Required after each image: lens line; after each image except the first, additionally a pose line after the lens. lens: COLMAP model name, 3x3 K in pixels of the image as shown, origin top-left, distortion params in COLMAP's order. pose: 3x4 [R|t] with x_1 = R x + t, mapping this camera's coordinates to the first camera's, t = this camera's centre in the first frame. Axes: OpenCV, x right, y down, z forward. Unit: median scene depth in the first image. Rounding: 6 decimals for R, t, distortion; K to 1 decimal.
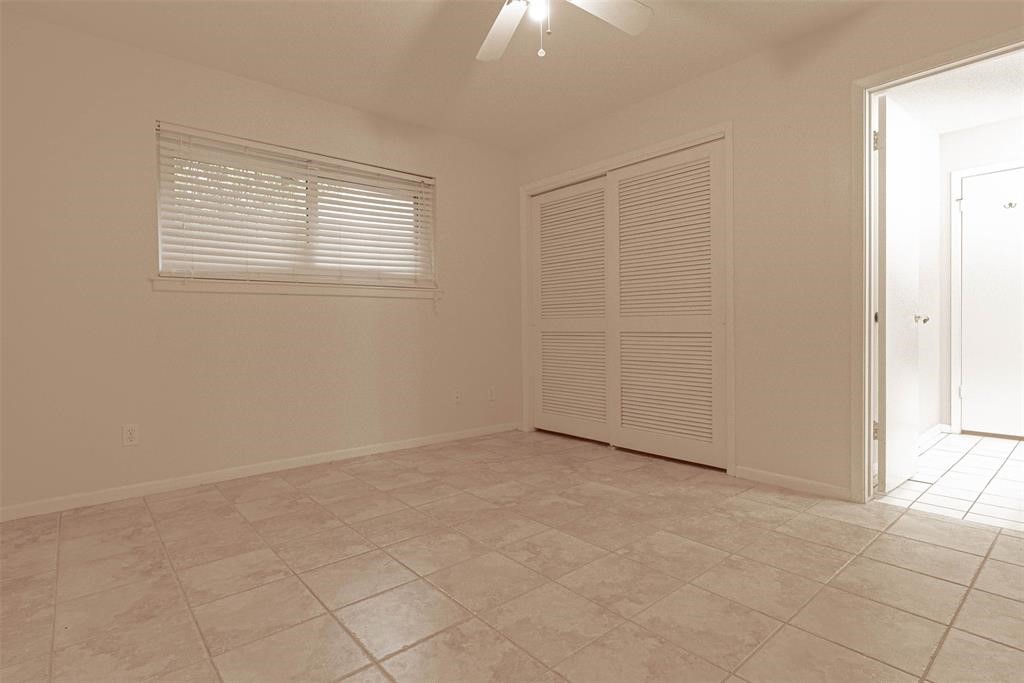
lens RADIAL K [[517.9, 0, 519.0], [0, 517.9, 337.8], [0, 0, 1]] dist [-0.010099, 0.000853]
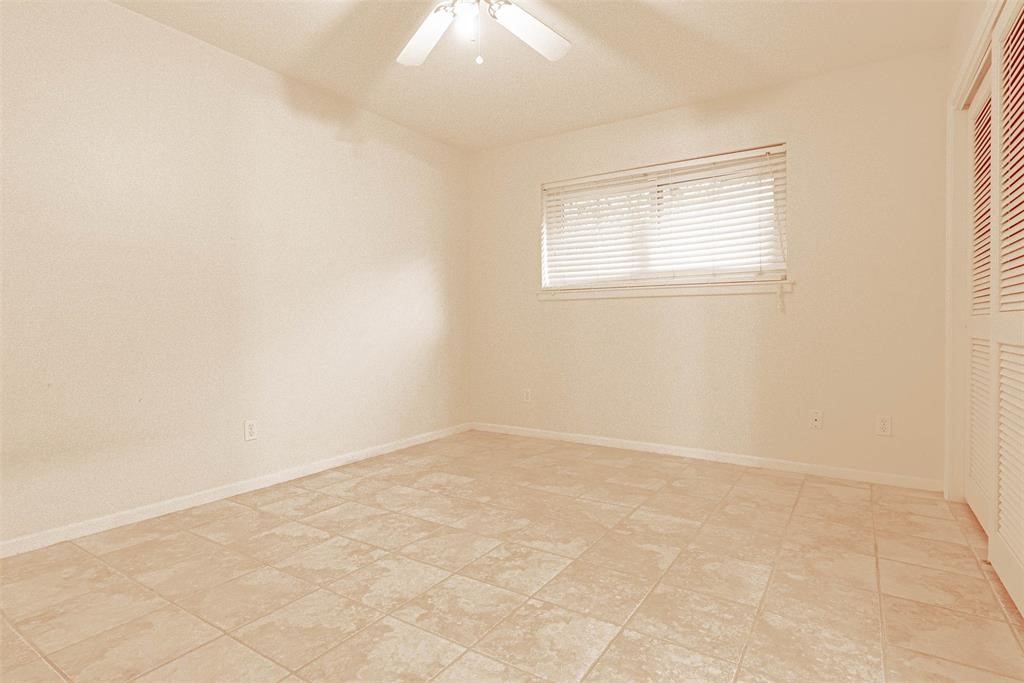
lens RADIAL K [[517.9, 0, 519.0], [0, 517.9, 337.8], [0, 0, 1]] dist [-0.010099, 0.000853]
pose [[0.278551, 0.031901, -0.959892, 0.726890], [-0.022179, 0.999395, 0.026778, -0.024953], [0.960165, 0.013830, 0.279090, 0.550385]]
